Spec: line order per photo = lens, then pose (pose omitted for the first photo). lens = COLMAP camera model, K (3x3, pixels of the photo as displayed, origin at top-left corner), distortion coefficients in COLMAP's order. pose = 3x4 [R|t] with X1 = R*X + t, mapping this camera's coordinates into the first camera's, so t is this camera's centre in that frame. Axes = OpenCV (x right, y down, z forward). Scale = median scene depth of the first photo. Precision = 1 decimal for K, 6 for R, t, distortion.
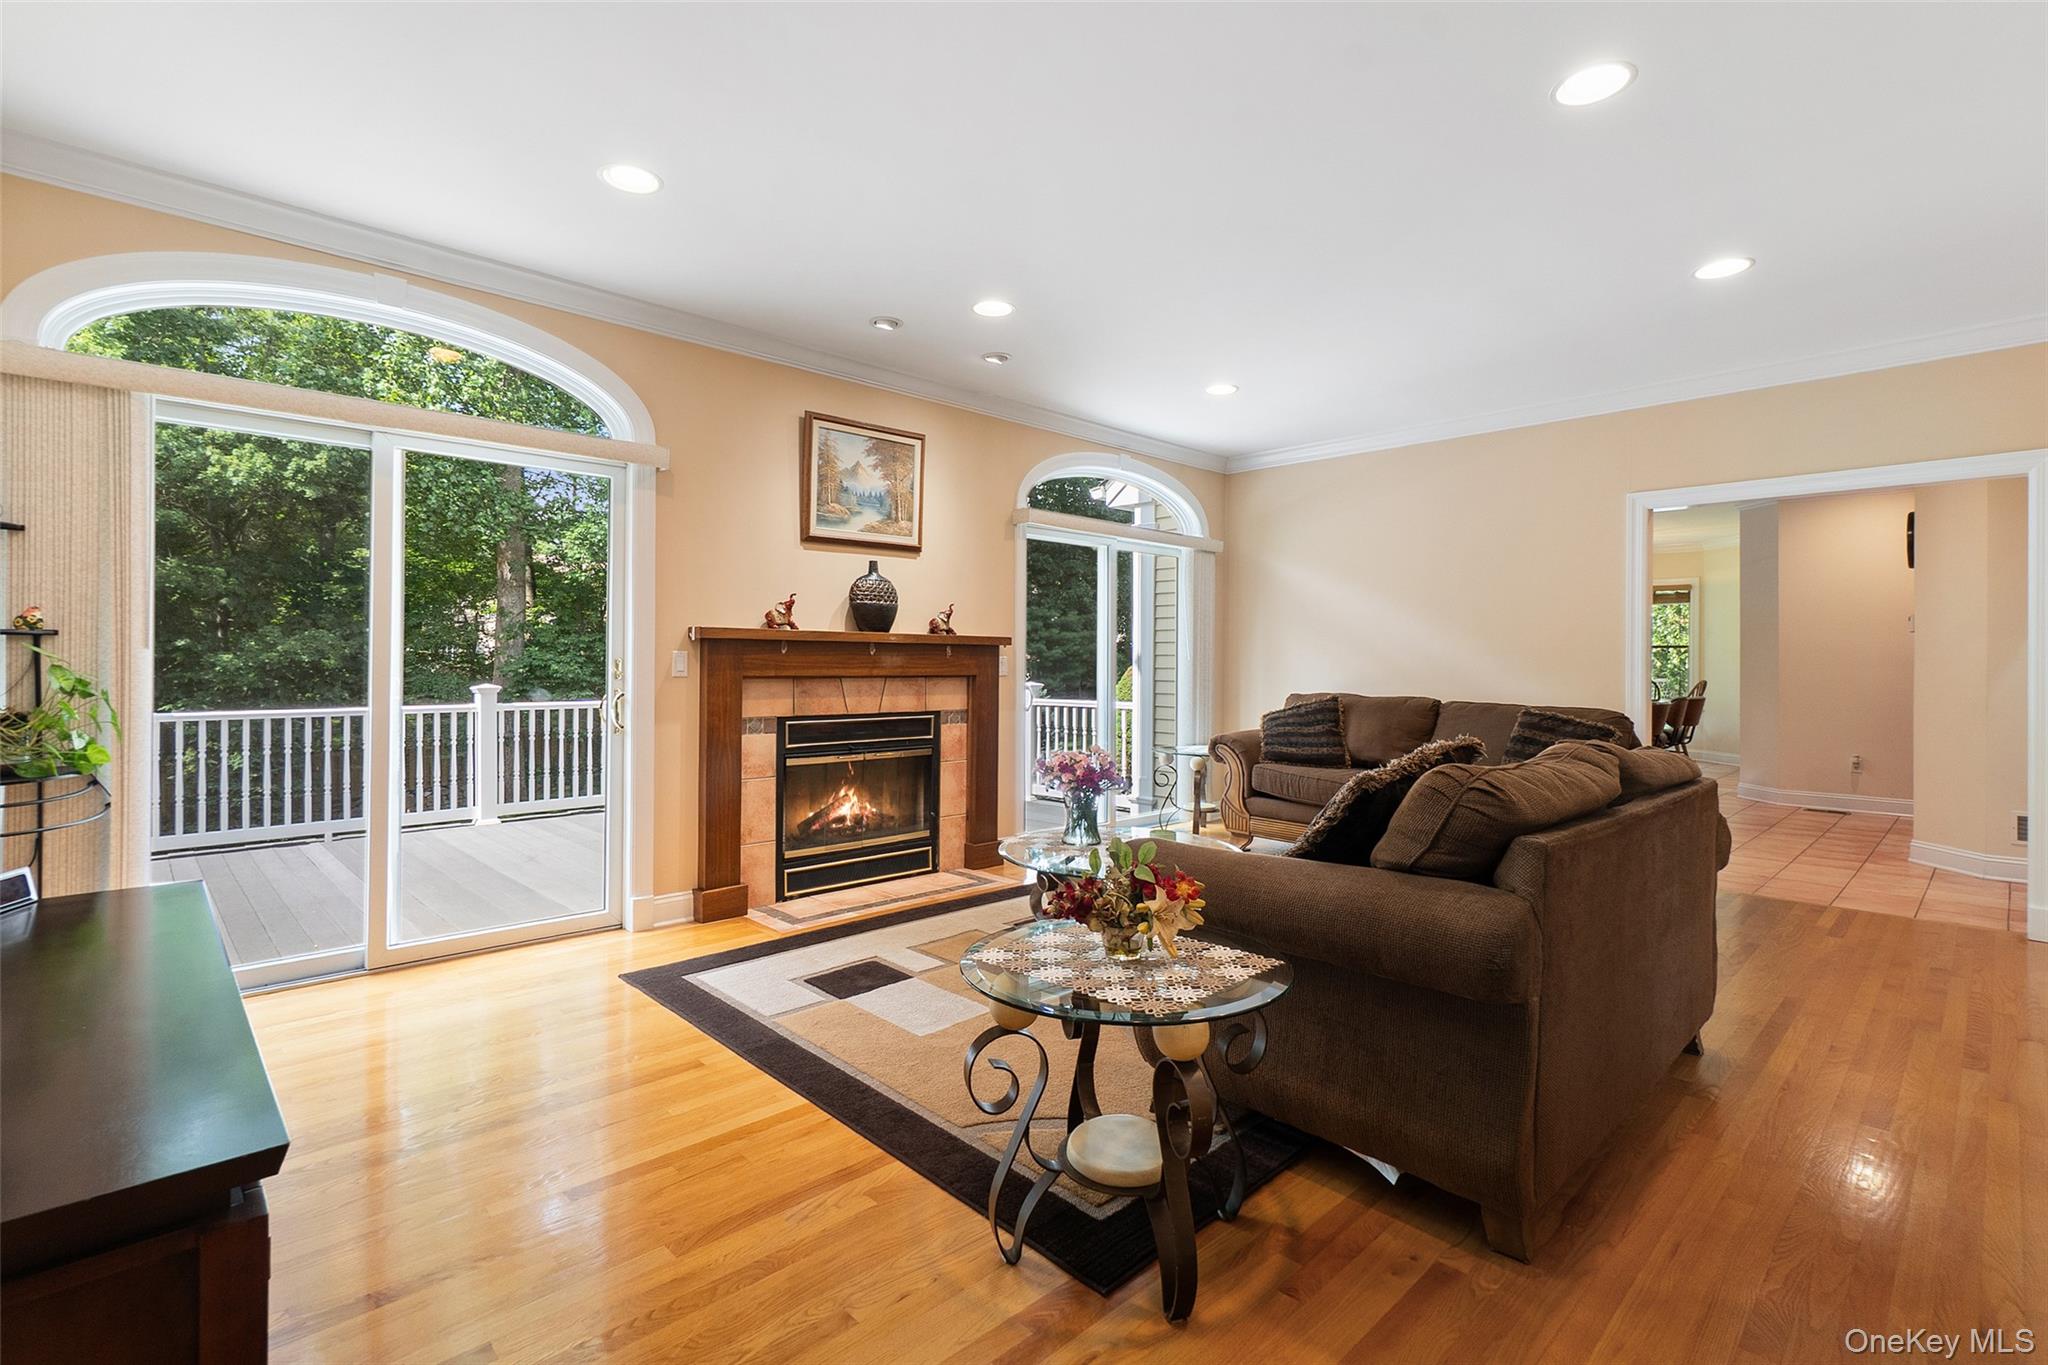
lens RADIAL K [[920.7, 0, 1020.0], [0, 920.7, 665.0], [0, 0, 1]] dist [0.000748, 0.000051]
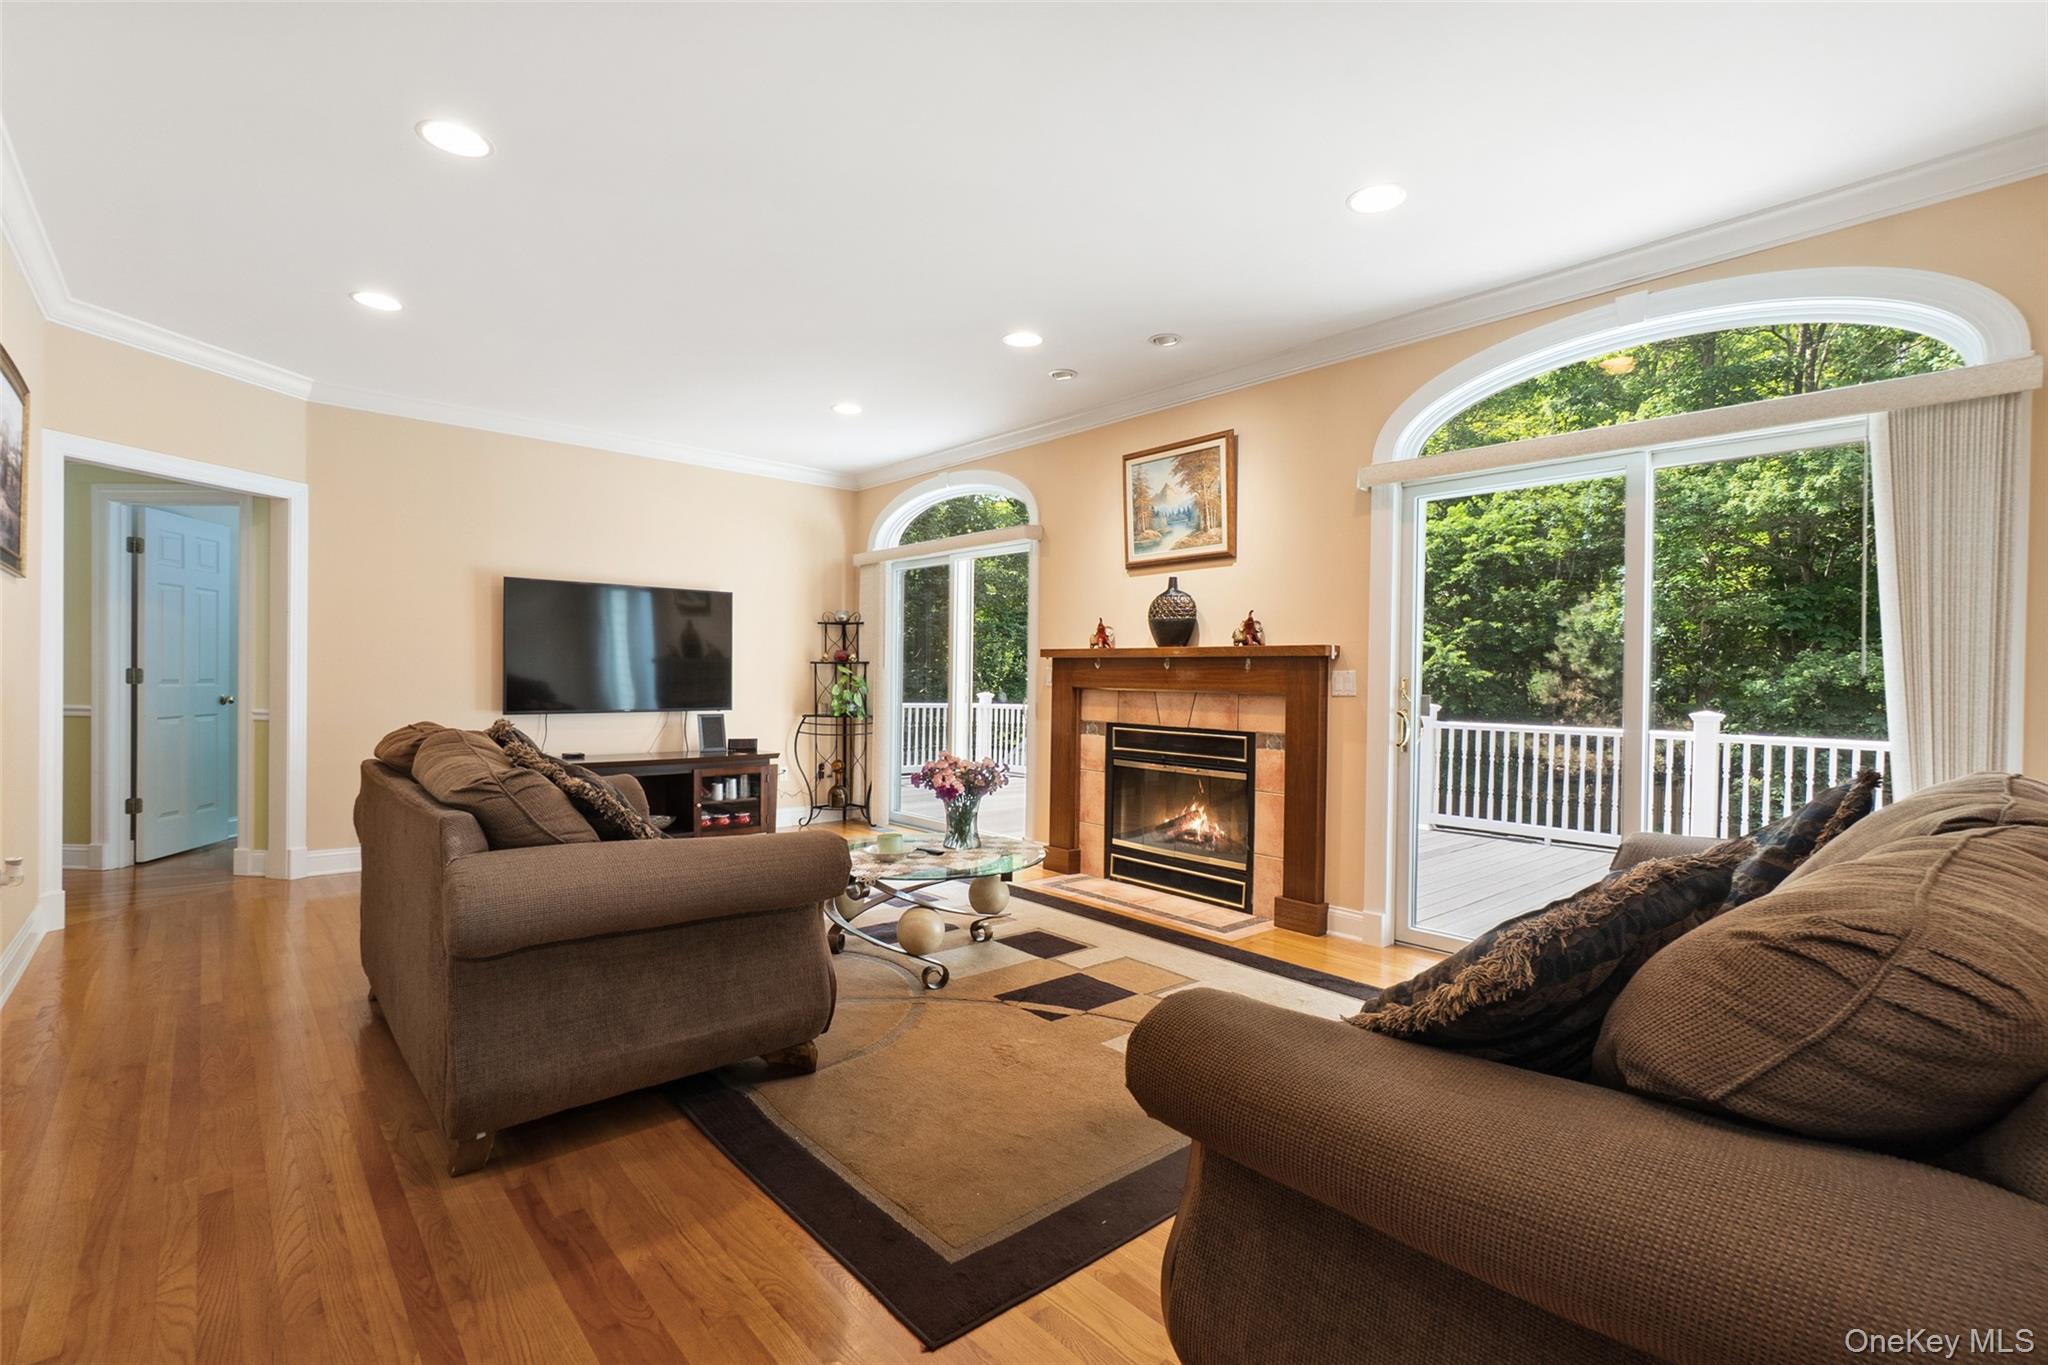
lens RADIAL K [[940.7, 0, 1020.5], [0, 940.7, 684.3], [0, 0, 1]] dist [-0.000671, -0.000038]
pose [[-0.041005, 0.004379, -0.999149, 0.854603], [-0.016656, 0.999848, 0.005066, 0.003060], [0.999020, 0.016850, -0.040926, 0.843586]]
